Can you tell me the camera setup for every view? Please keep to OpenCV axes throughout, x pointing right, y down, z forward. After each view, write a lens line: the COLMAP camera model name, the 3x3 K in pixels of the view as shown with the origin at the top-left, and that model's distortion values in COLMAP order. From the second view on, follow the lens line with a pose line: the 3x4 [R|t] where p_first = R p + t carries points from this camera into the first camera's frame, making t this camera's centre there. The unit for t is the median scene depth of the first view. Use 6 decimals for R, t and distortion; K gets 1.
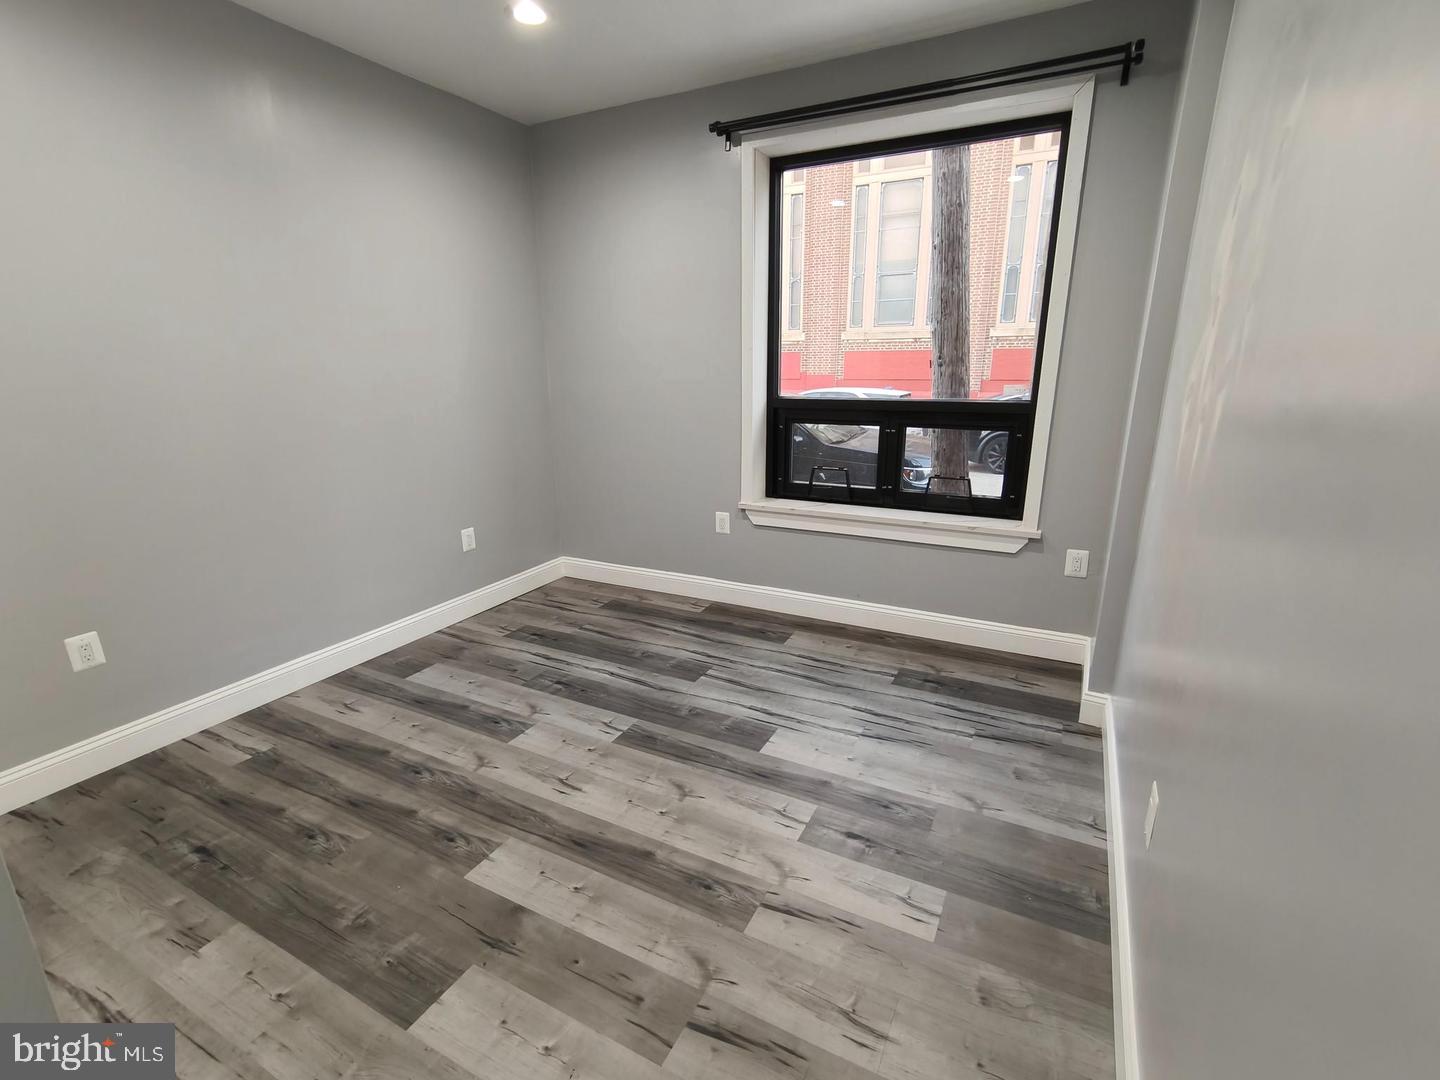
lens RADIAL K [[666.4, 0, 716.0], [0, 666.4, 556.1], [0, 0, 1]] dist [-0.003100, 0.006963]
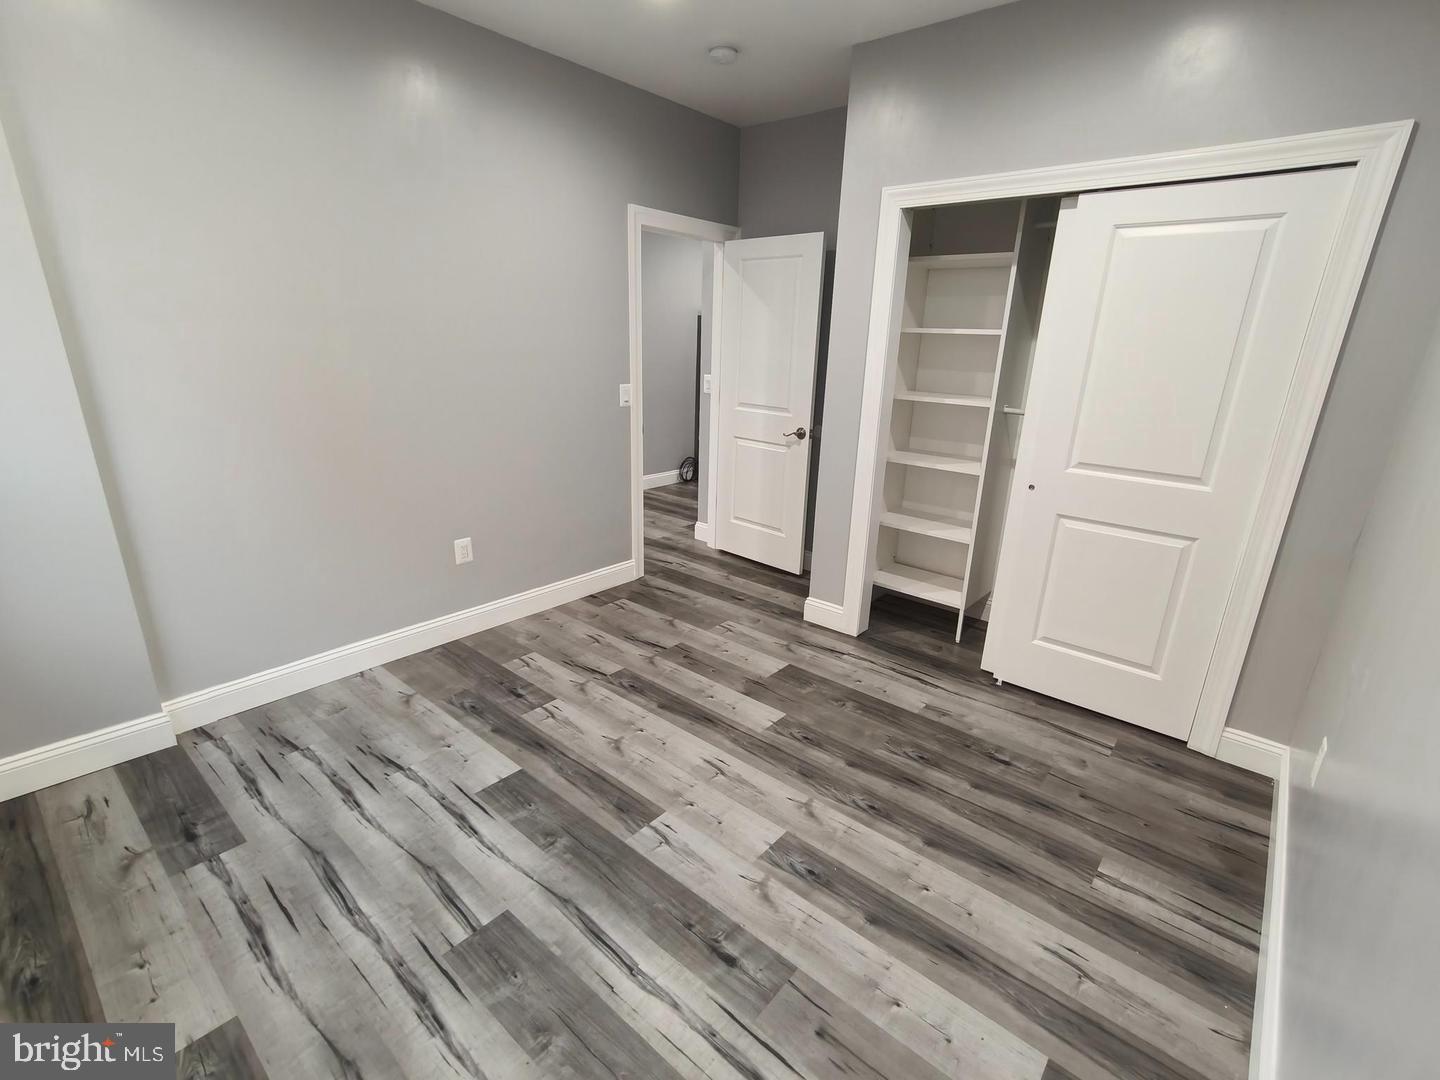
lens RADIAL K [[666.4, 0, 716.0], [0, 666.4, 556.1], [0, 0, 1]] dist [-0.003100, 0.006963]
pose [[-0.975946, -0.083887, 0.201226, -0.385423], [0.045336, 0.824738, 0.563695, -0.499486], [-0.213245, 0.559259, -0.801097, 1.573227]]
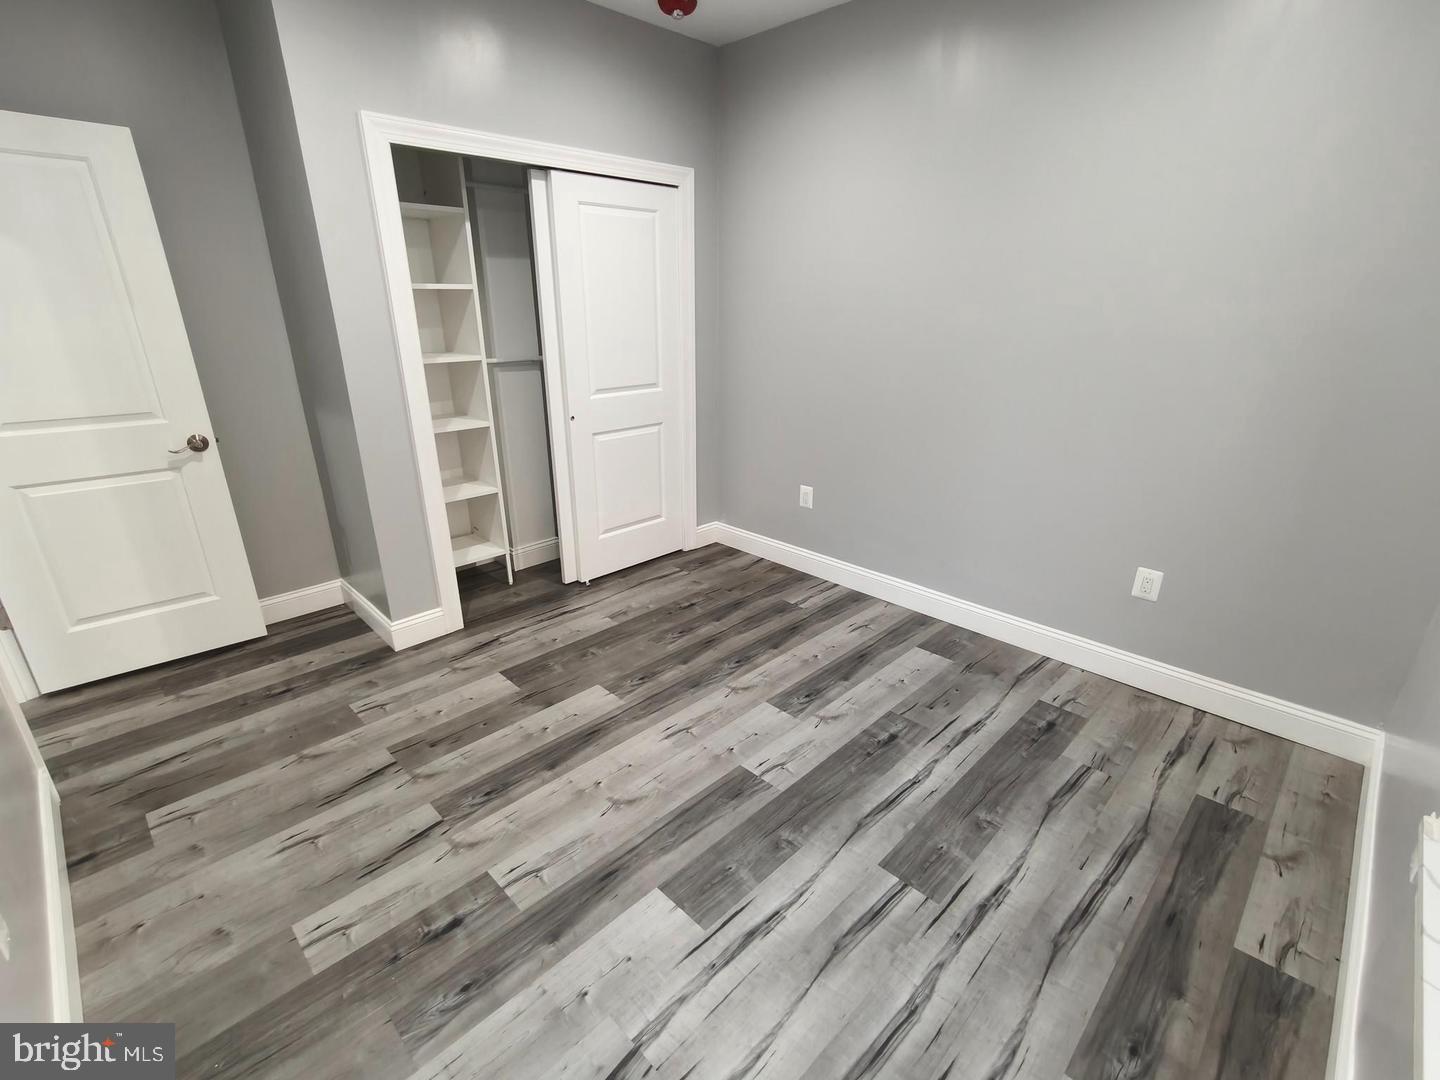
lens RADIAL K [[666.4, 0, 716.0], [0, 666.4, 556.1], [0, 0, 1]] dist [-0.003100, 0.006963]
pose [[-0.292166, 0.357753, -0.886934, 0.576568], [-0.269252, 0.859116, 0.435227, -0.362173], [0.917683, 0.365967, -0.154679, 1.061606]]
